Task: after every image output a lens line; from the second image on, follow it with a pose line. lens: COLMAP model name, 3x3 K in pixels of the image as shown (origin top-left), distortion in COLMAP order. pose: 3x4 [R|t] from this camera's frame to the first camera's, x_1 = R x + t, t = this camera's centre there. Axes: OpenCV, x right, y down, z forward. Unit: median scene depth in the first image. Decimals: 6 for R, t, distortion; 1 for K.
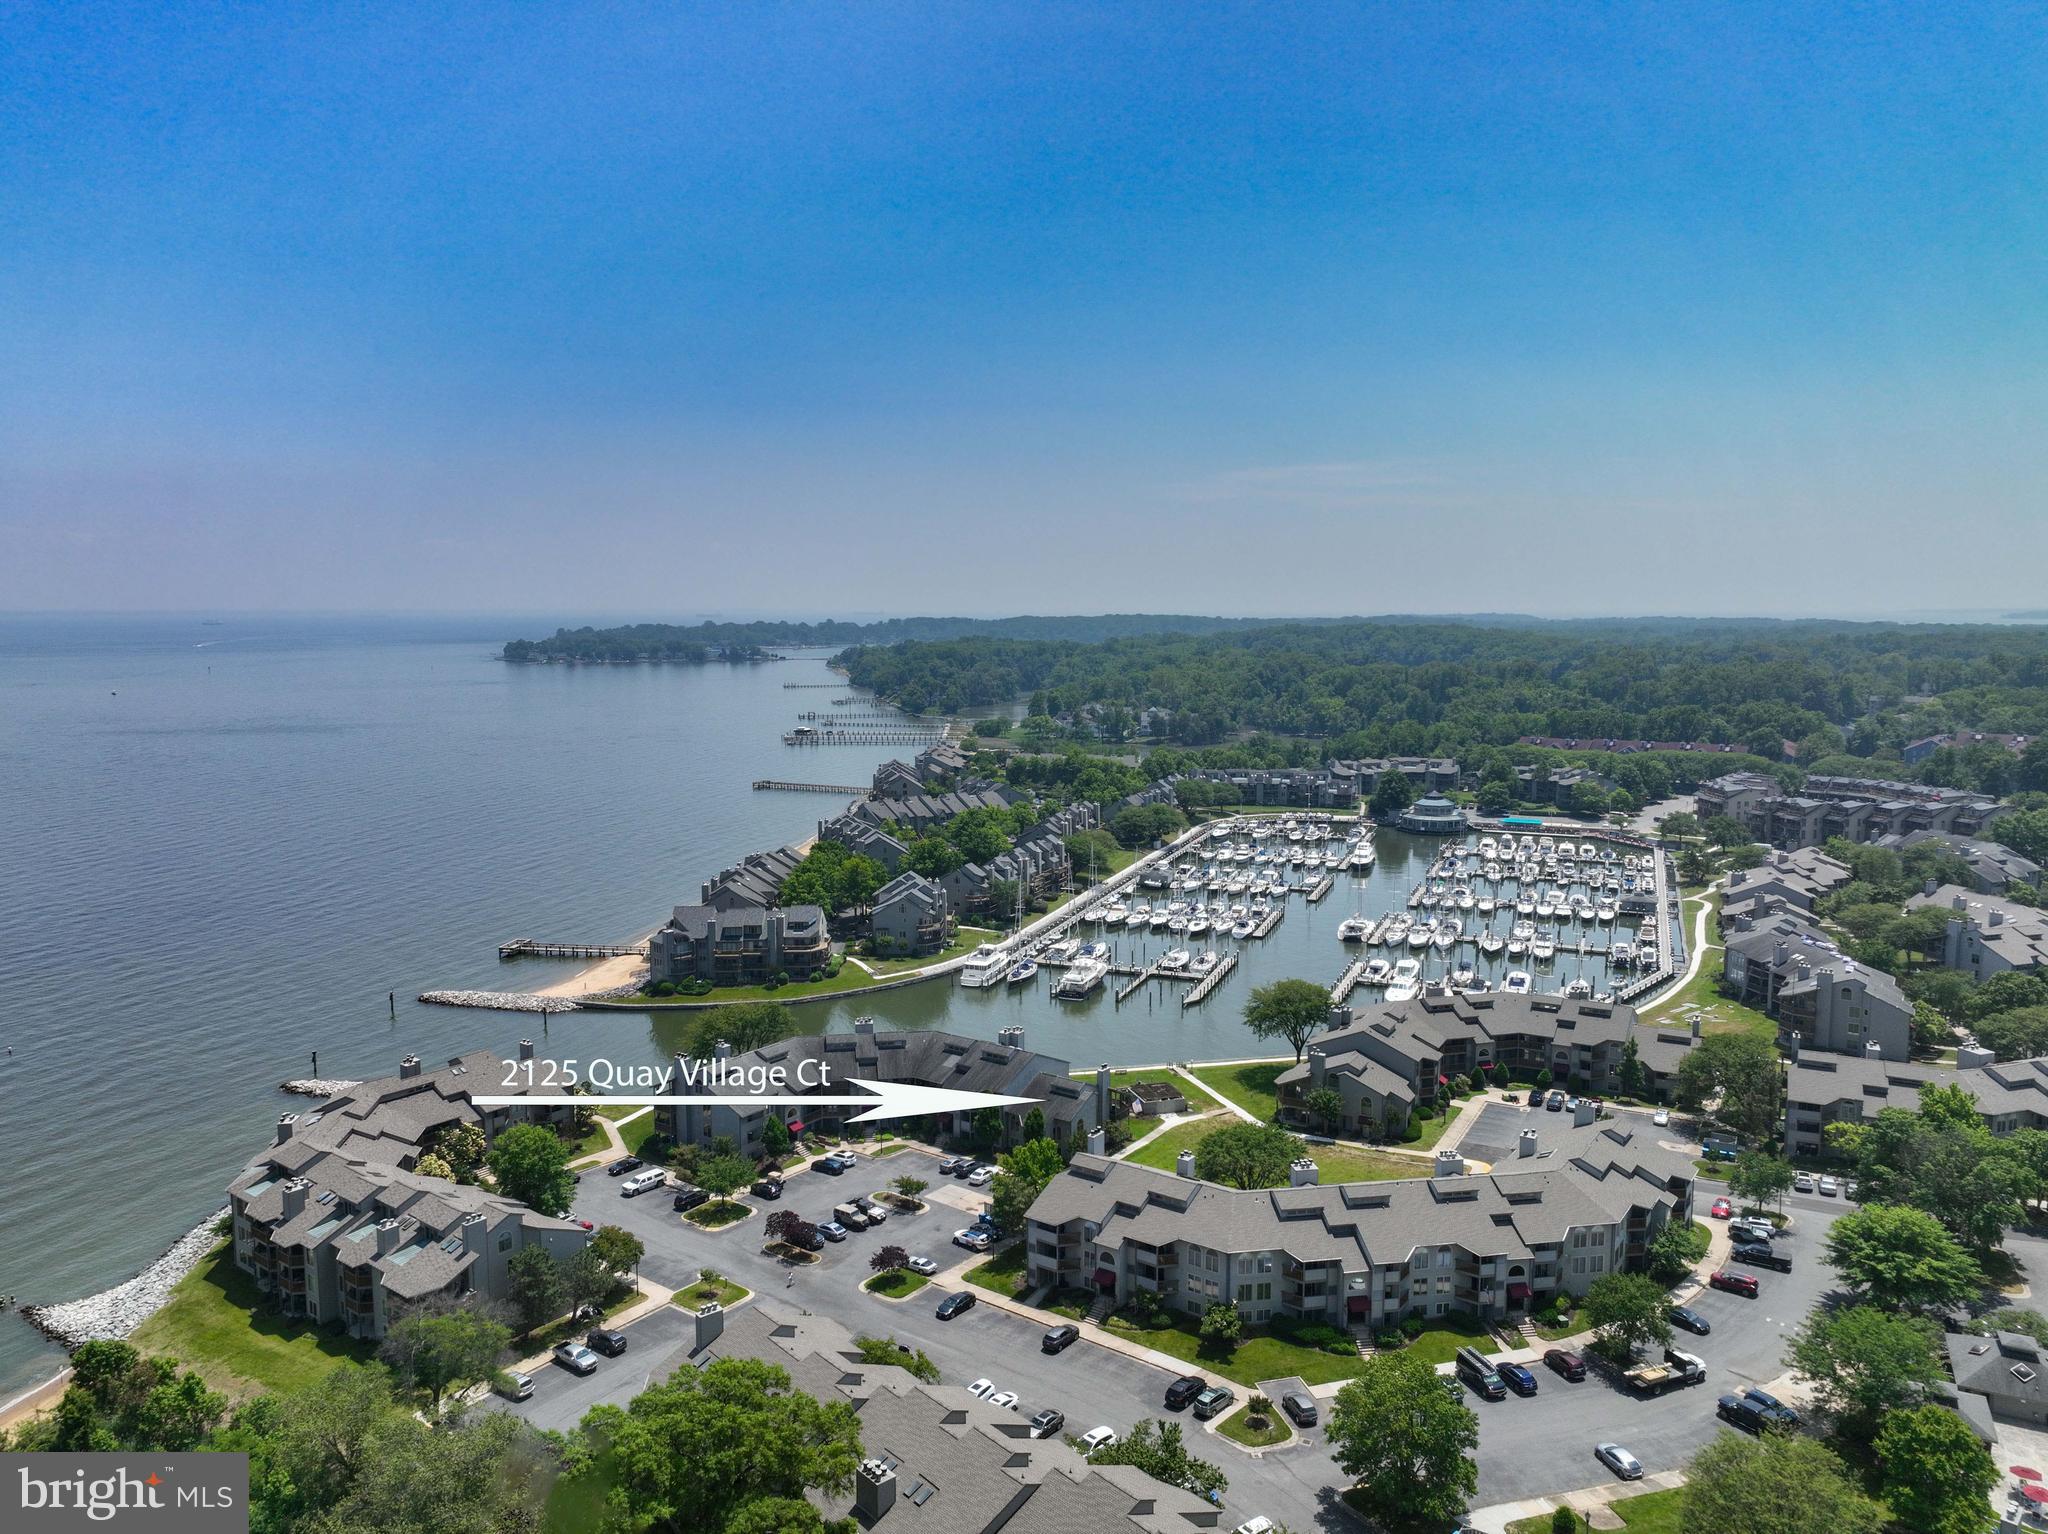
lens RADIAL K [[1438.5, 0, 1023.5], [0, 1438.5, 763.6], [0, 0, 1]] dist [0.000823, 0.013203]
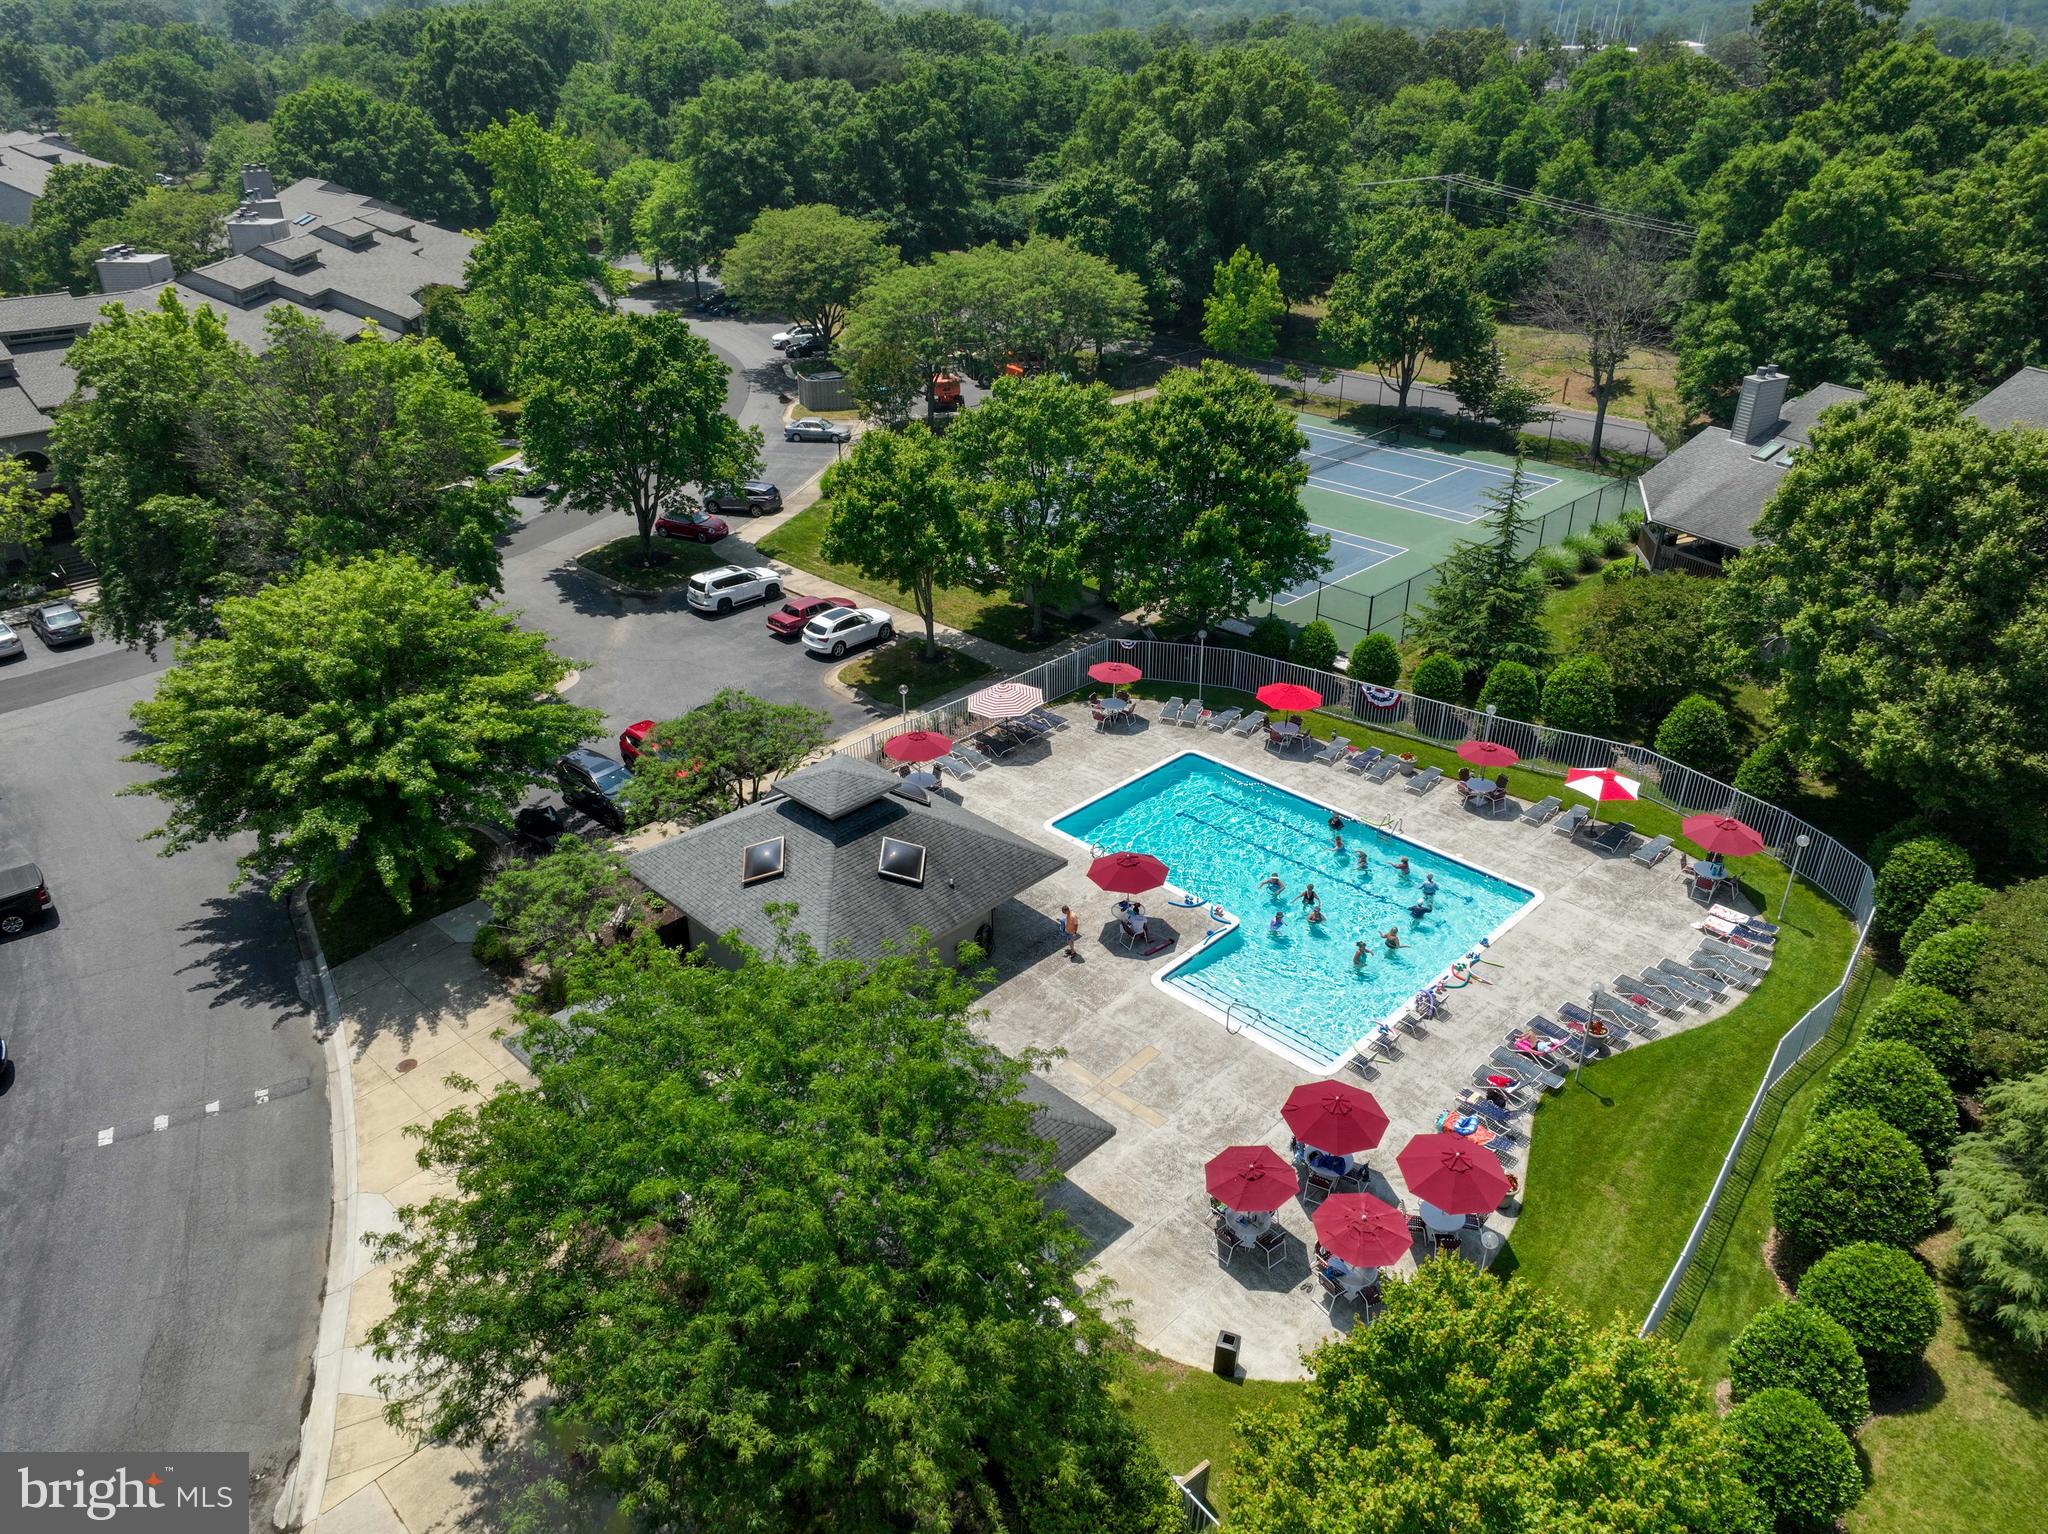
lens RADIAL K [[1438.5, 0, 1022.0], [0, 1438.5, 763.0], [0, 0, 1]] dist [0.000823, 0.013203]
pose [[0.306194, -0.446312, 0.840863, 0.373321], [0.106959, 0.893824, 0.435475, 0.224927], [-0.945941, -0.043402, 0.321421, 0.752345]]
